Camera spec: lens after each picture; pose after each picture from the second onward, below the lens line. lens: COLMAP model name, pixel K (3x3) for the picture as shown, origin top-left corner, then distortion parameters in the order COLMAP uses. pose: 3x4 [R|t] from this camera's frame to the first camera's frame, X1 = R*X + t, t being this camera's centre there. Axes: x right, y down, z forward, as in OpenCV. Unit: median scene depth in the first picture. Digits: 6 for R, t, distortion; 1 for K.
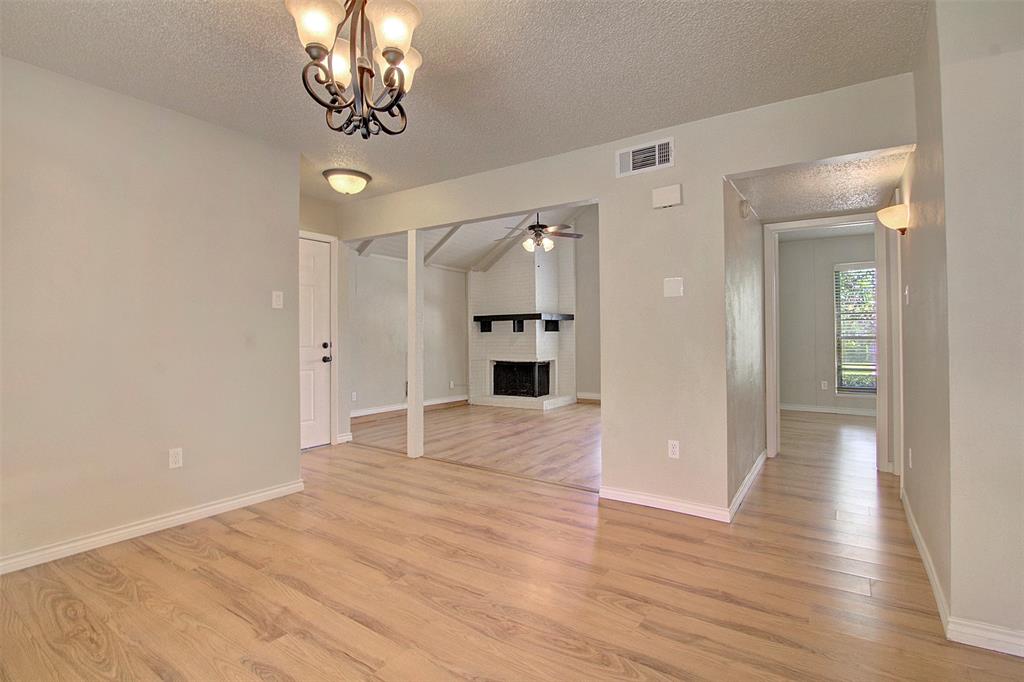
lens RADIAL K [[490.5, 0, 510.8], [0, 490.5, 328.9], [0, 0, 1]] dist [-0.008330, -0.010048]
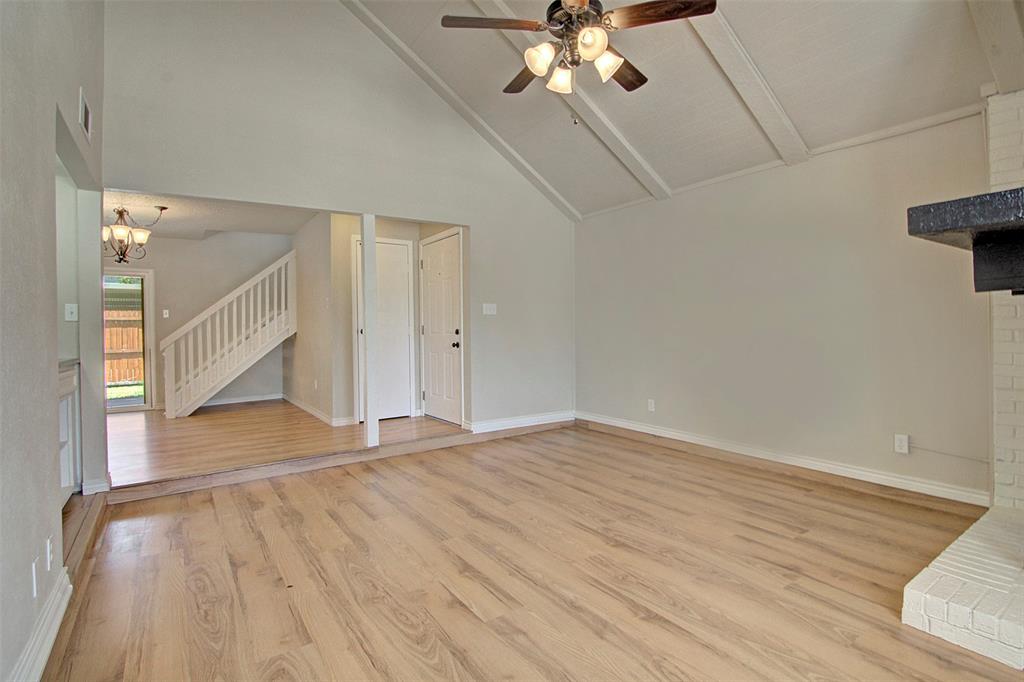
lens RADIAL K [[490.5, 0, 530.3], [0, 490.5, 324.7], [0, 0, 1]] dist [-0.008330, -0.010048]
pose [[-0.358065, 0.005598, -0.933680, 0.628470], [0.032205, 0.999461, -0.006358, 0.032683], [0.933141, -0.032345, -0.358052, 1.688115]]
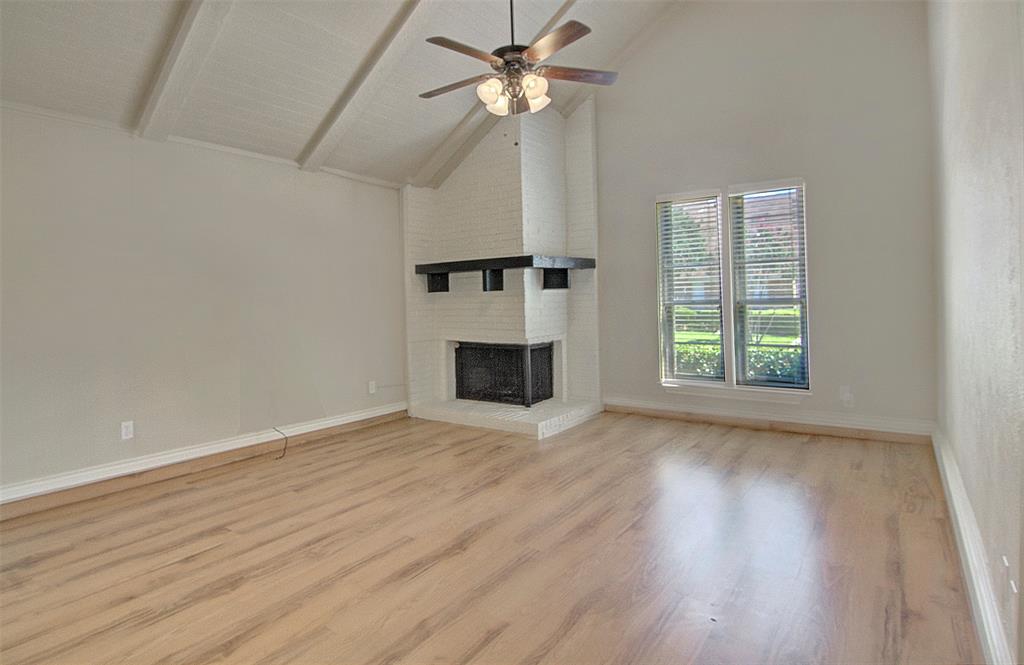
lens RADIAL K [[530.9, 0, 464.1], [0, 530.9, 285.2], [0, 0, 1]] dist [-0.009676, -0.001205]
pose [[0.994793, -0.014928, -0.100813, 0.085868], [0.014087, 0.999860, -0.009049, 0.009061], [0.100934, 0.007581, 0.994864, 0.784522]]
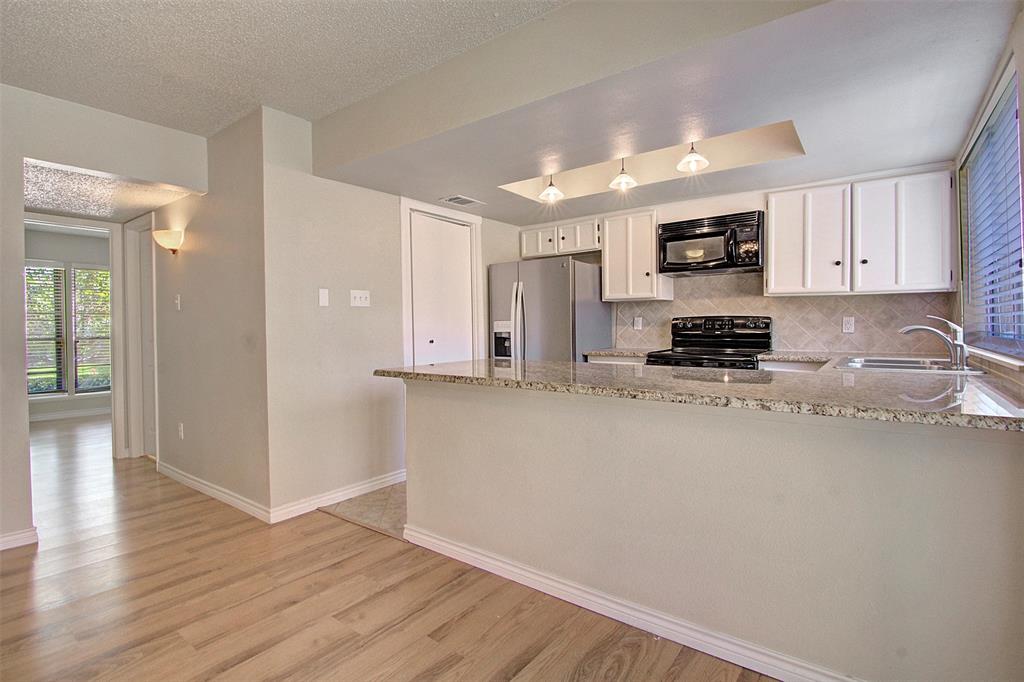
lens RADIAL K [[490.5, 0, 510.5], [0, 490.5, 330.6], [0, 0, 1]] dist [-0.008330, -0.010048]
pose [[0.054664, -0.001859, 0.998503, -0.257088], [0.001359, 0.999997, 0.001787, 0.001333], [-0.998504, 0.001259, 0.054667, 0.043540]]
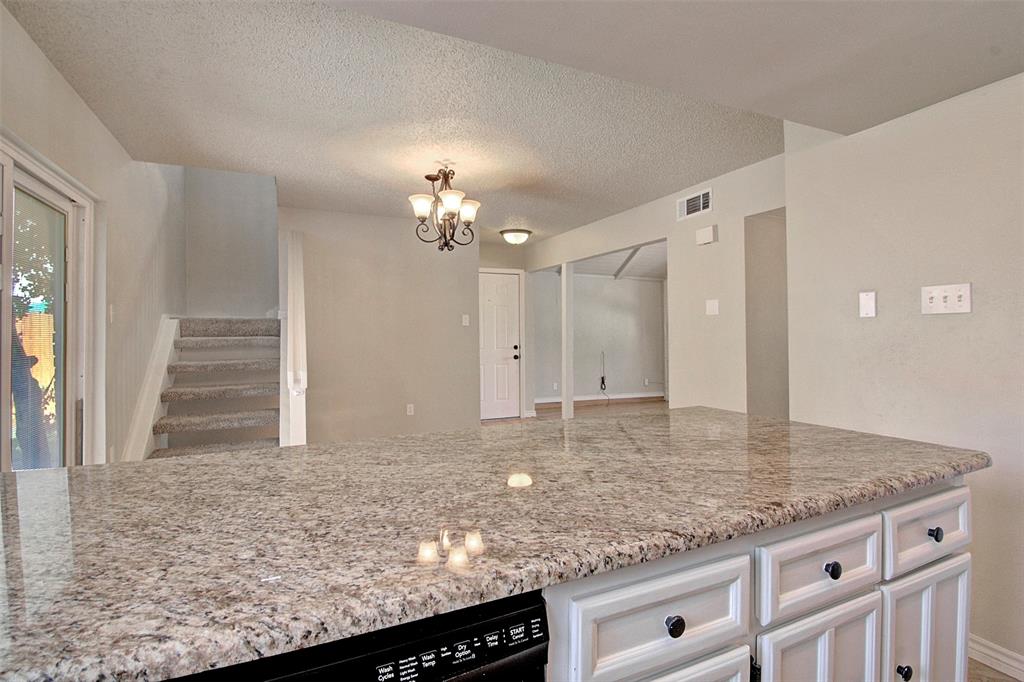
lens RADIAL K [[490.5, 0, 513.9], [0, 490.5, 334.3], [0, 0, 1]] dist [-0.008330, -0.010048]
pose [[0.858688, -0.000634, -0.512498, 0.373336], [0.008775, 0.999871, 0.013465, -0.025470], [0.512423, -0.016059, 0.858583, -0.237978]]
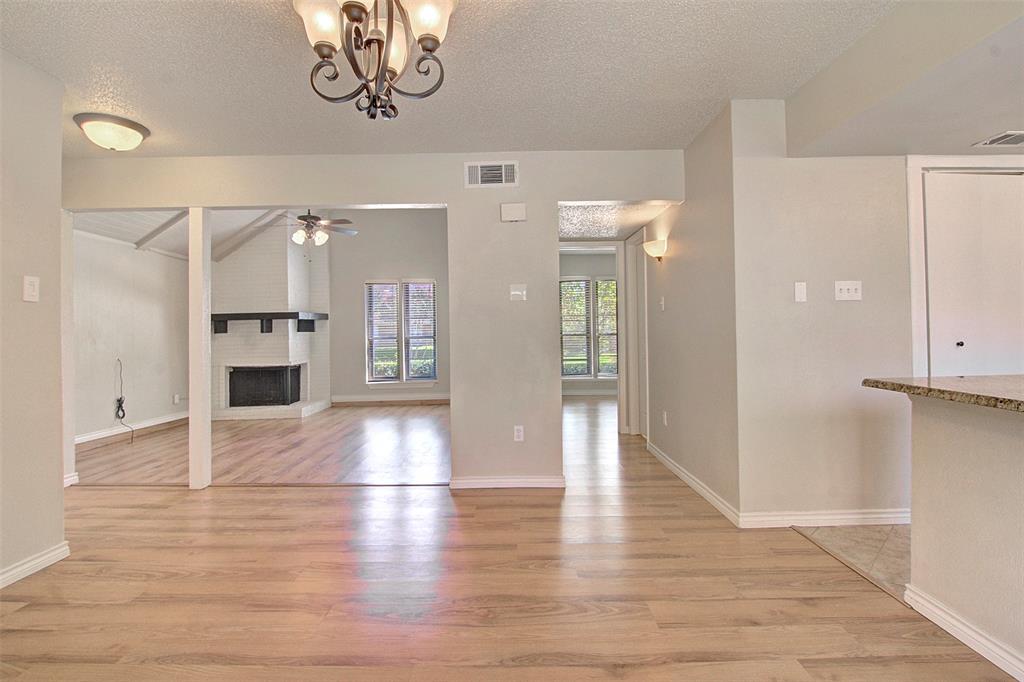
lens RADIAL K [[490.5, 0, 512.0], [0, 490.5, 330.5], [0, 0, 1]] dist [-0.008330, -0.010048]
pose [[0.826629, -0.006499, 0.562710, -0.225348], [0.004415, 0.999977, 0.005064, -0.001043], [-0.562730, -0.001702, 0.826639, 0.041571]]
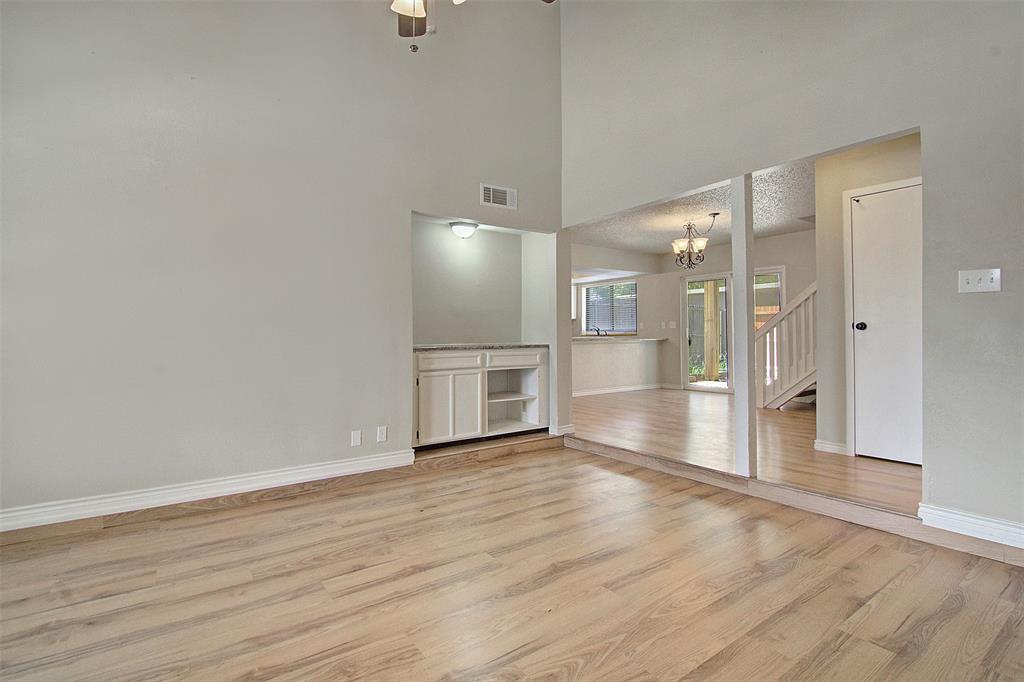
lens RADIAL K [[490.5, 0, 501.1], [0, 490.5, 336.3], [0, 0, 1]] dist [-0.008330, -0.010048]
pose [[-0.926420, 0.015145, 0.376188, -0.133837], [0.014253, 0.999885, -0.005154, 0.040615], [-0.376223, 0.000587, -0.926529, 1.890300]]
